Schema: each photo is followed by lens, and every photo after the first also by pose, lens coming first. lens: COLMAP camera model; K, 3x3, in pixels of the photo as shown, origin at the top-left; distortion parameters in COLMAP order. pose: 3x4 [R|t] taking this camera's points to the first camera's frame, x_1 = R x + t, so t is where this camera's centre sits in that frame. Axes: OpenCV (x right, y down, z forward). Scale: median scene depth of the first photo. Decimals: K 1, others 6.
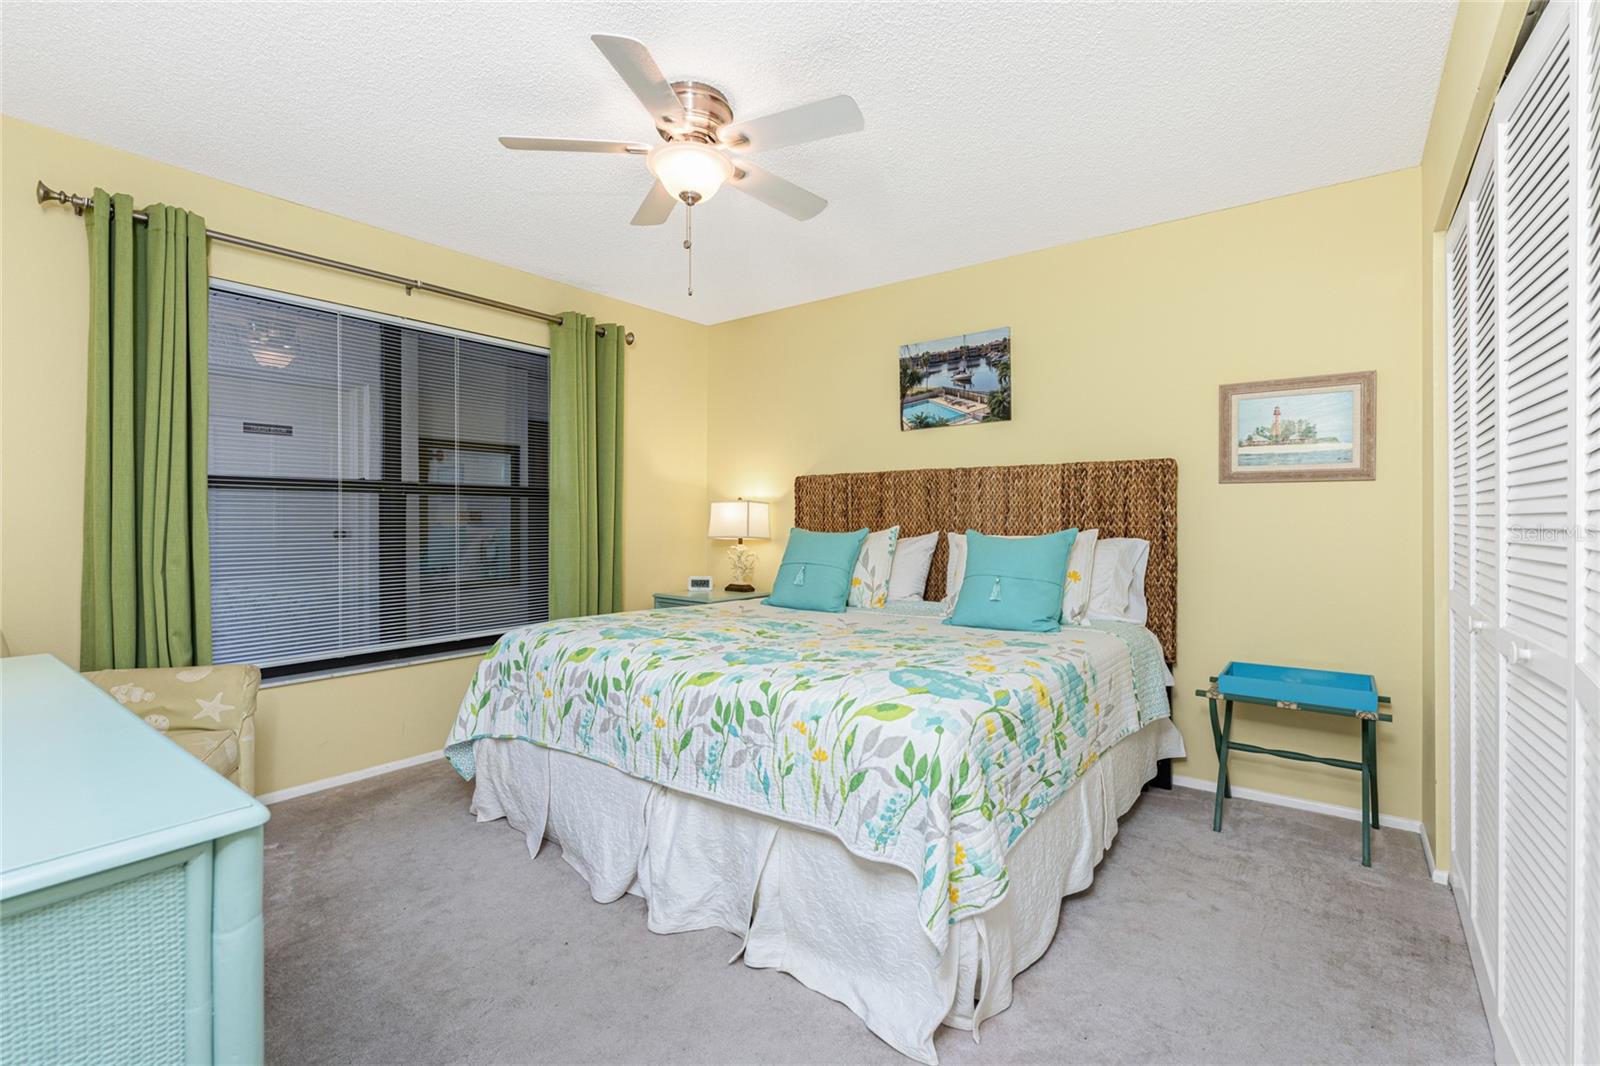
lens RADIAL K [[697.7, 0, 806.0], [0, 697.7, 518.0], [0, 0, 1]] dist [-0.007517, 0.000598]
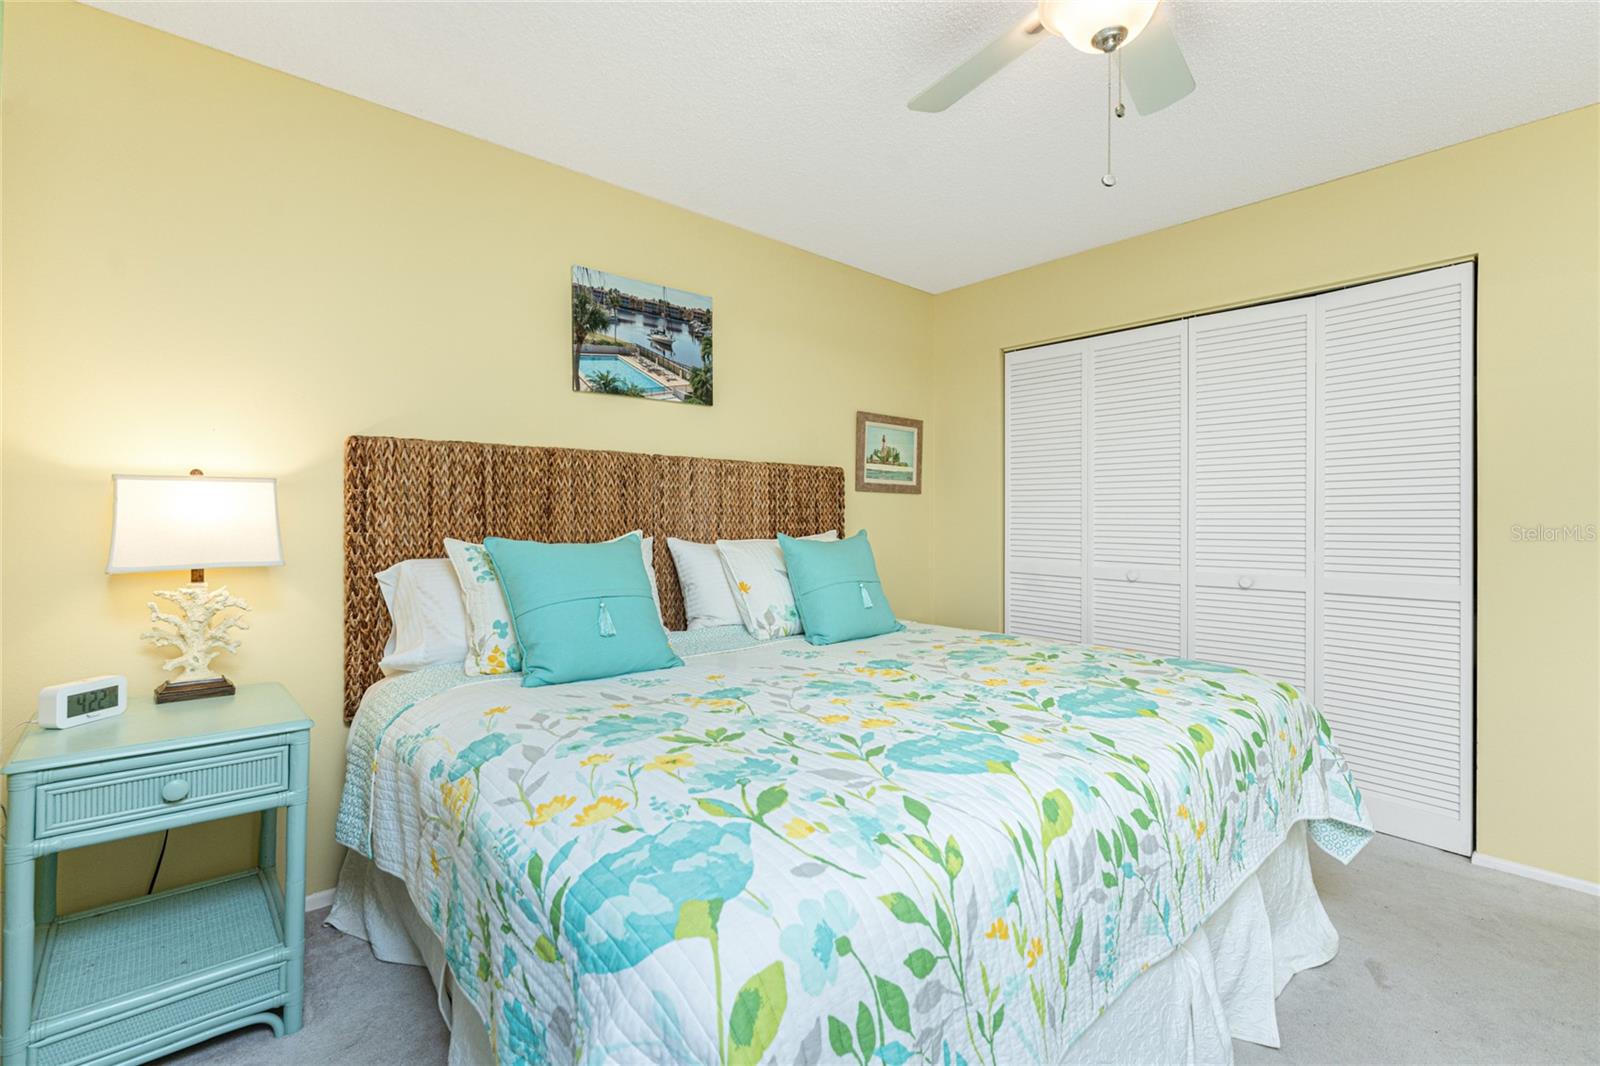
lens RADIAL K [[697.7, 0, 807.2], [0, 697.7, 523.5], [0, 0, 1]] dist [-0.007517, 0.000598]
pose [[0.201007, -0.003437, 0.979584, -0.513327], [0.002883, 0.999992, 0.002917, 0.003065], [-0.979586, 0.002238, 0.201015, 0.685495]]
